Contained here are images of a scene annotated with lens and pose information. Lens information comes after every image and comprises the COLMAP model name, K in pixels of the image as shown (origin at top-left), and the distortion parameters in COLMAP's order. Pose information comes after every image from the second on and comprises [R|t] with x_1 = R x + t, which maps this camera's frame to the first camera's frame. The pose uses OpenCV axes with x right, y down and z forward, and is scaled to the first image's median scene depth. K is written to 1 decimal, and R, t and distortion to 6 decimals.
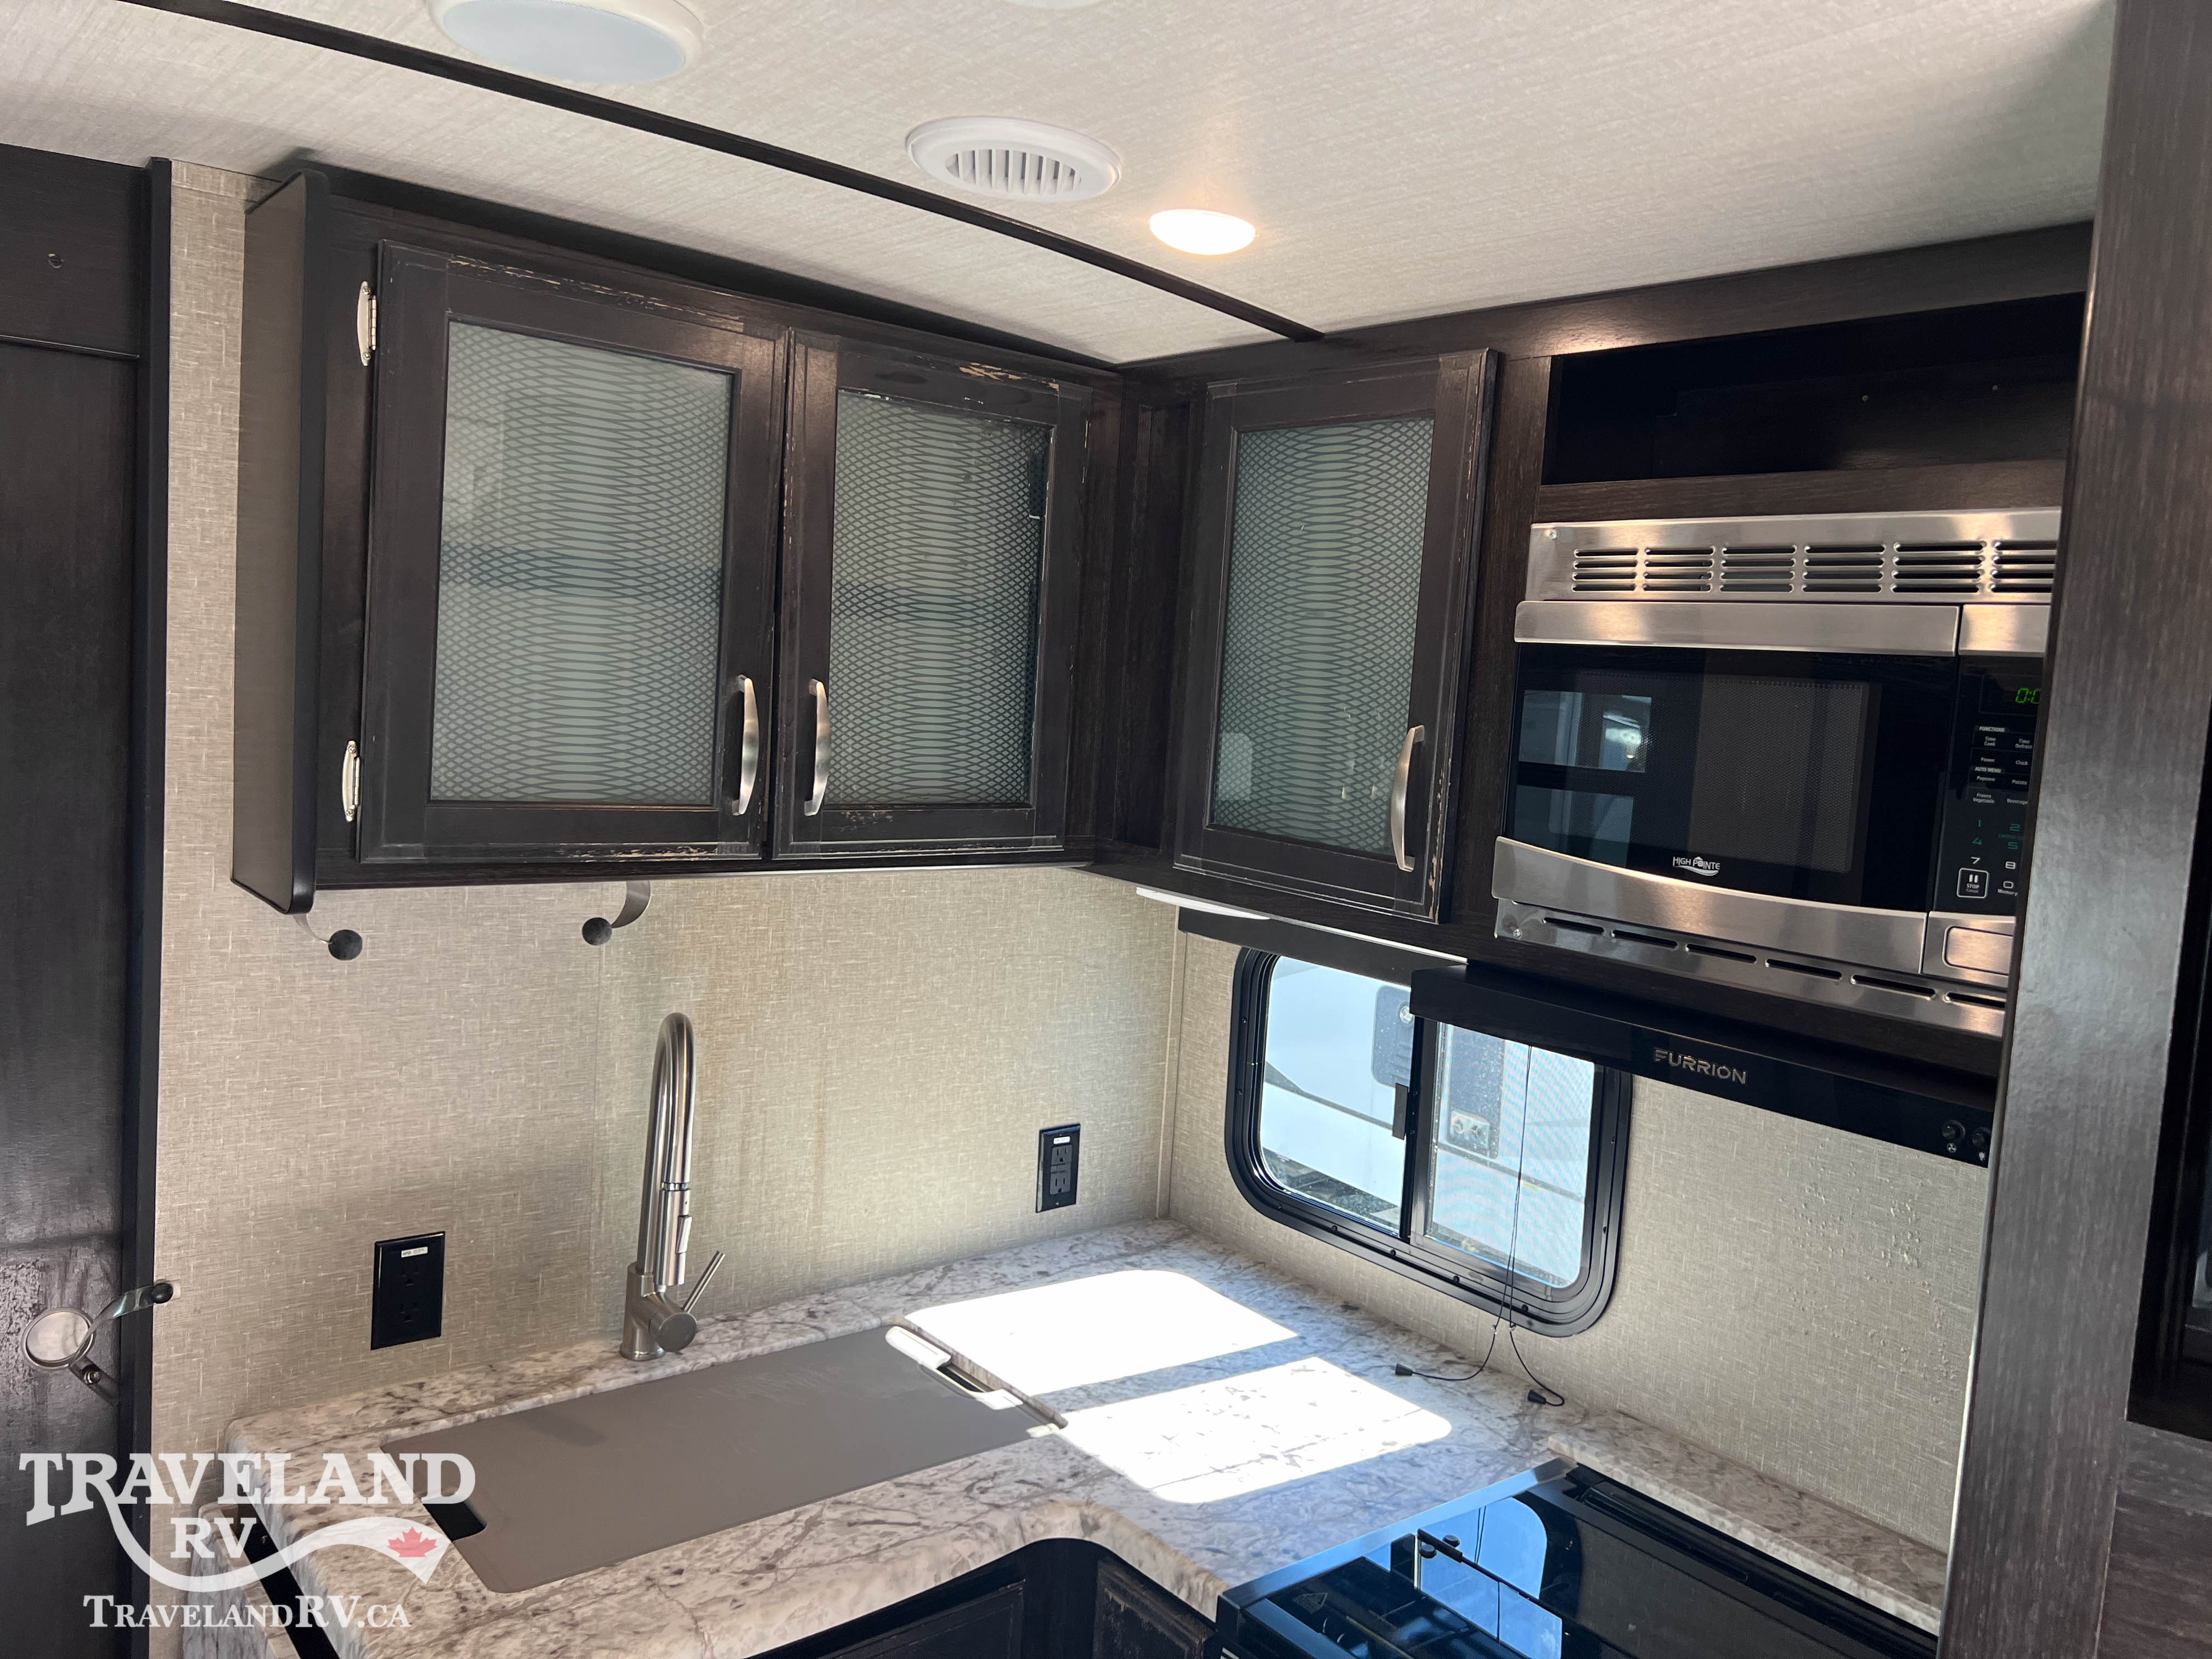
lens RADIAL K [[1652.4, 0, 1132.8], [0, 1652.4, 801.7], [0, 0, 1]] dist [0.066093, -0.074974]
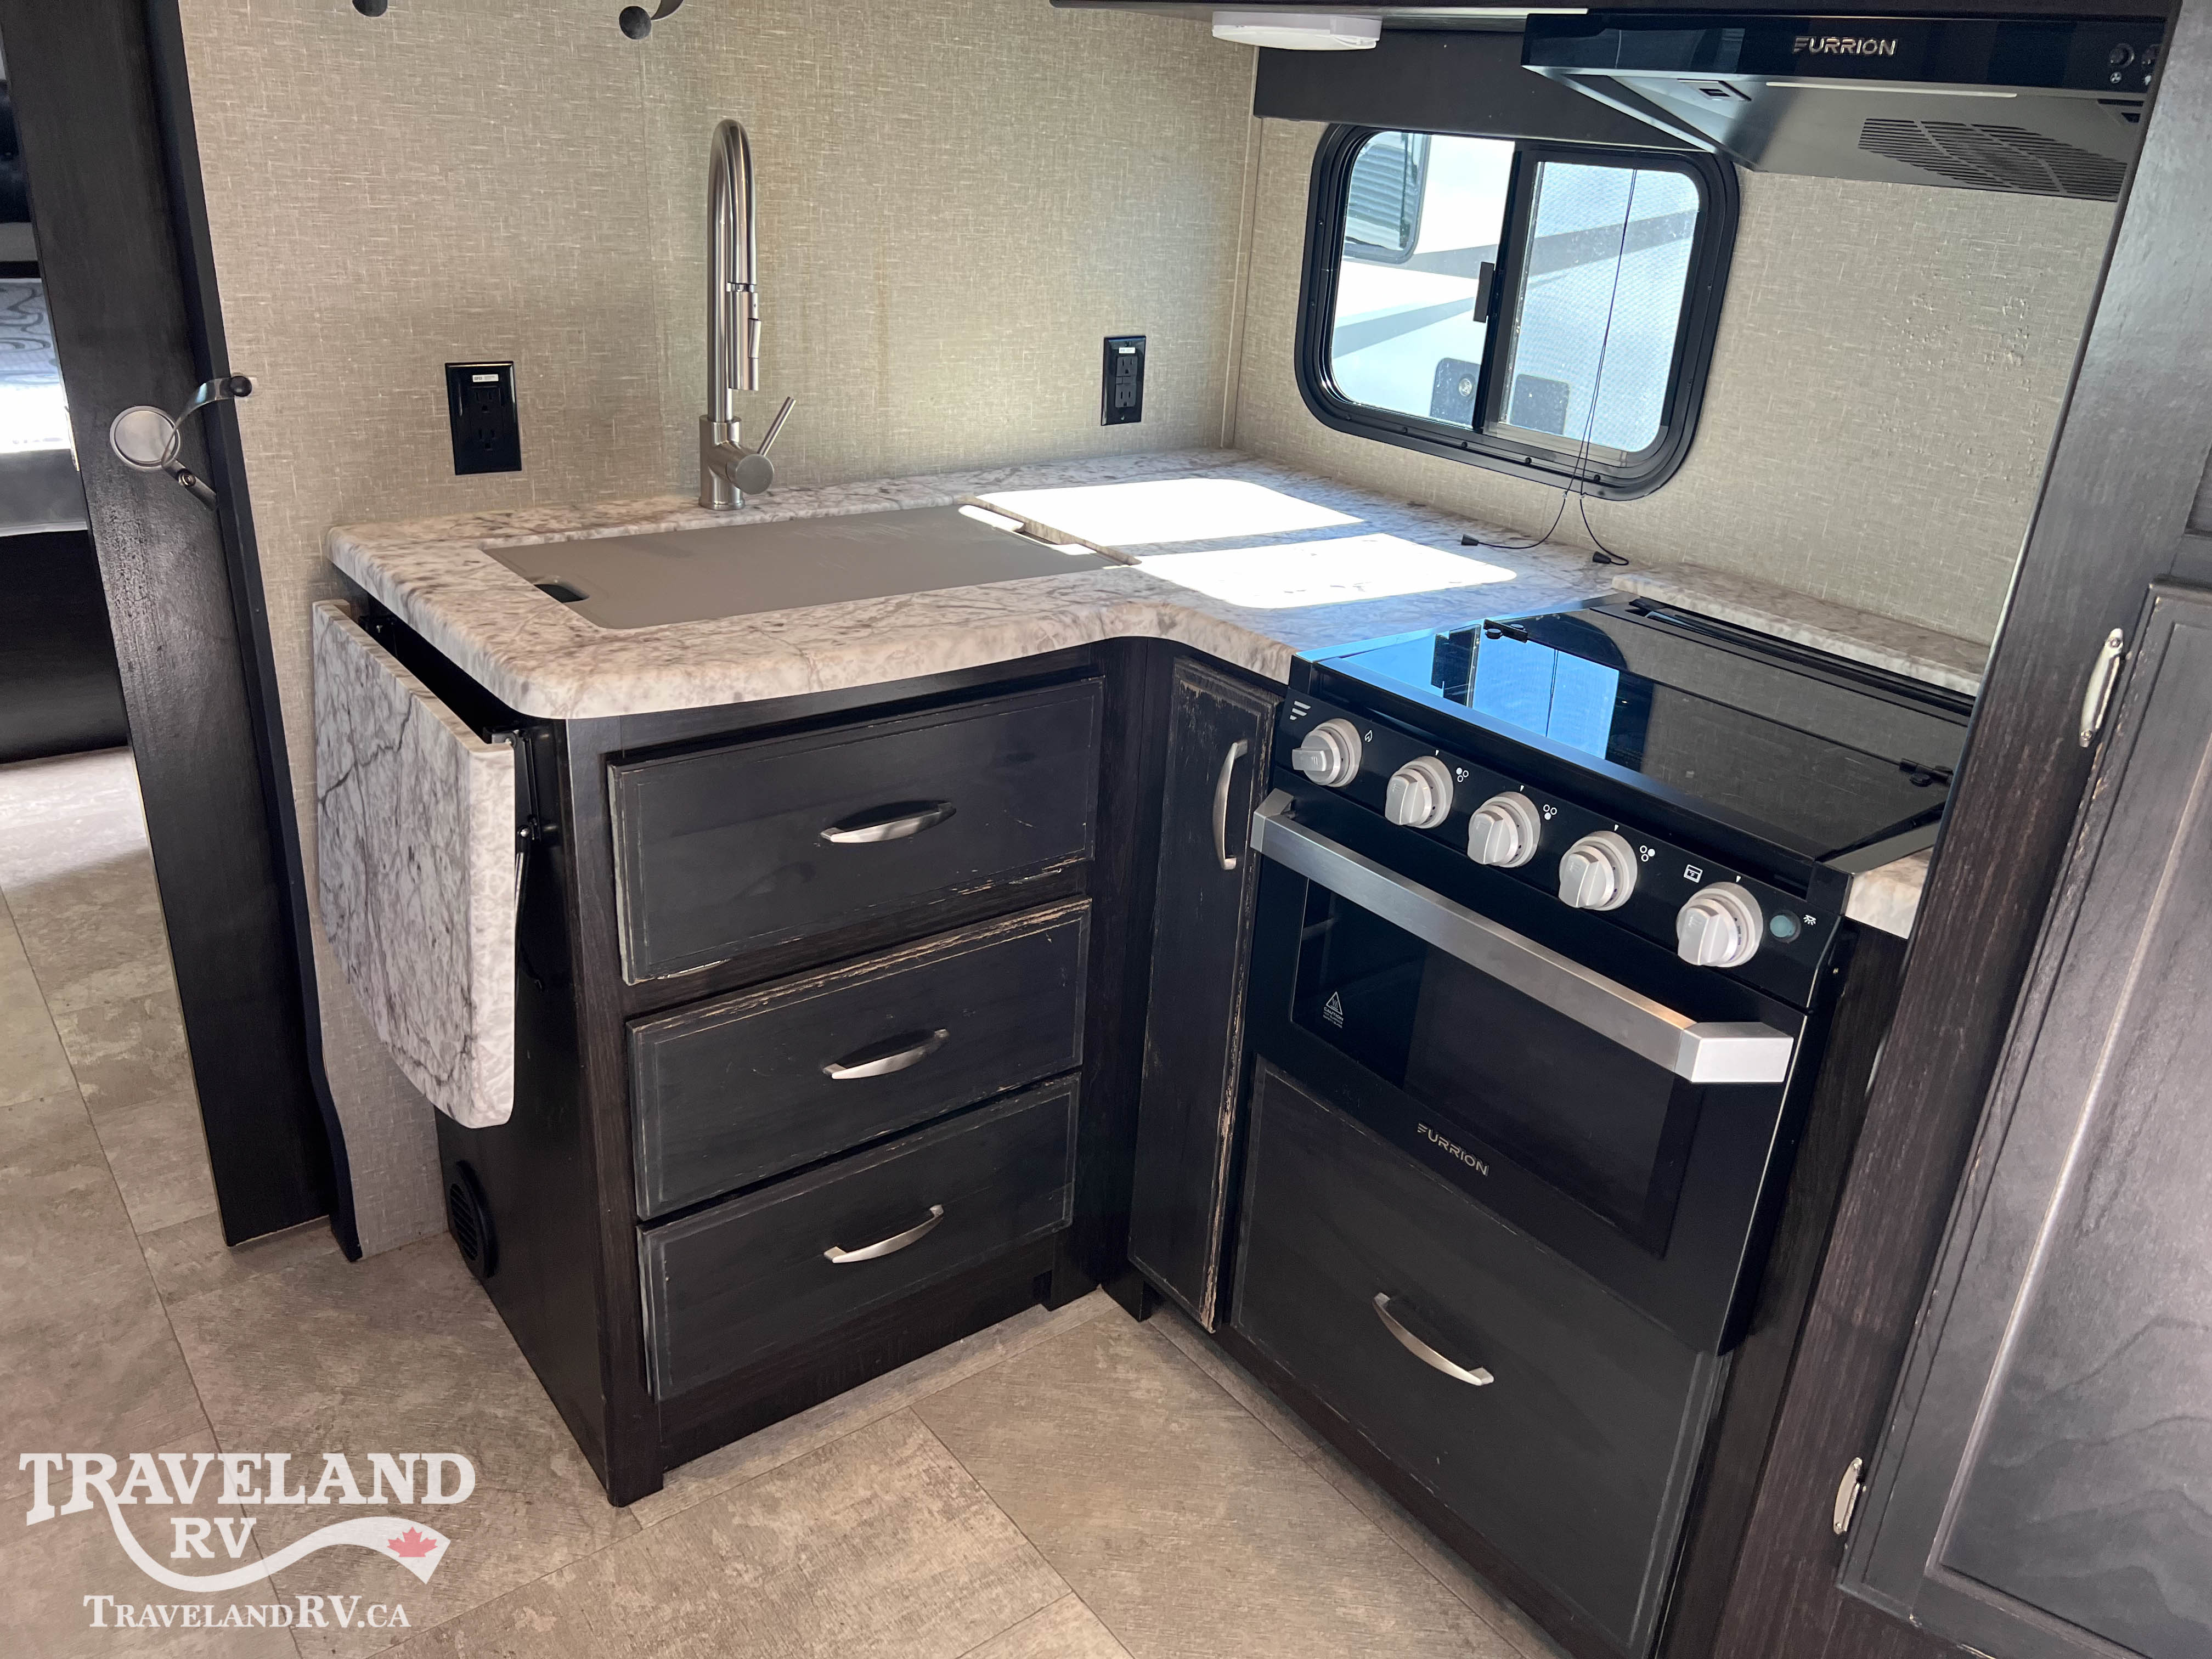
lens RADIAL K [[1669.9, 0, 1133.2], [0, 1669.9, 815.0], [0, 0, 1]] dist [0.072736, -0.077979]
pose [[0.999757, 0.008851, -0.020204, -0.021814], [-0.001923, 0.947455, 0.319882, 0.189808], [0.021974, -0.319766, 0.947242, -0.025407]]
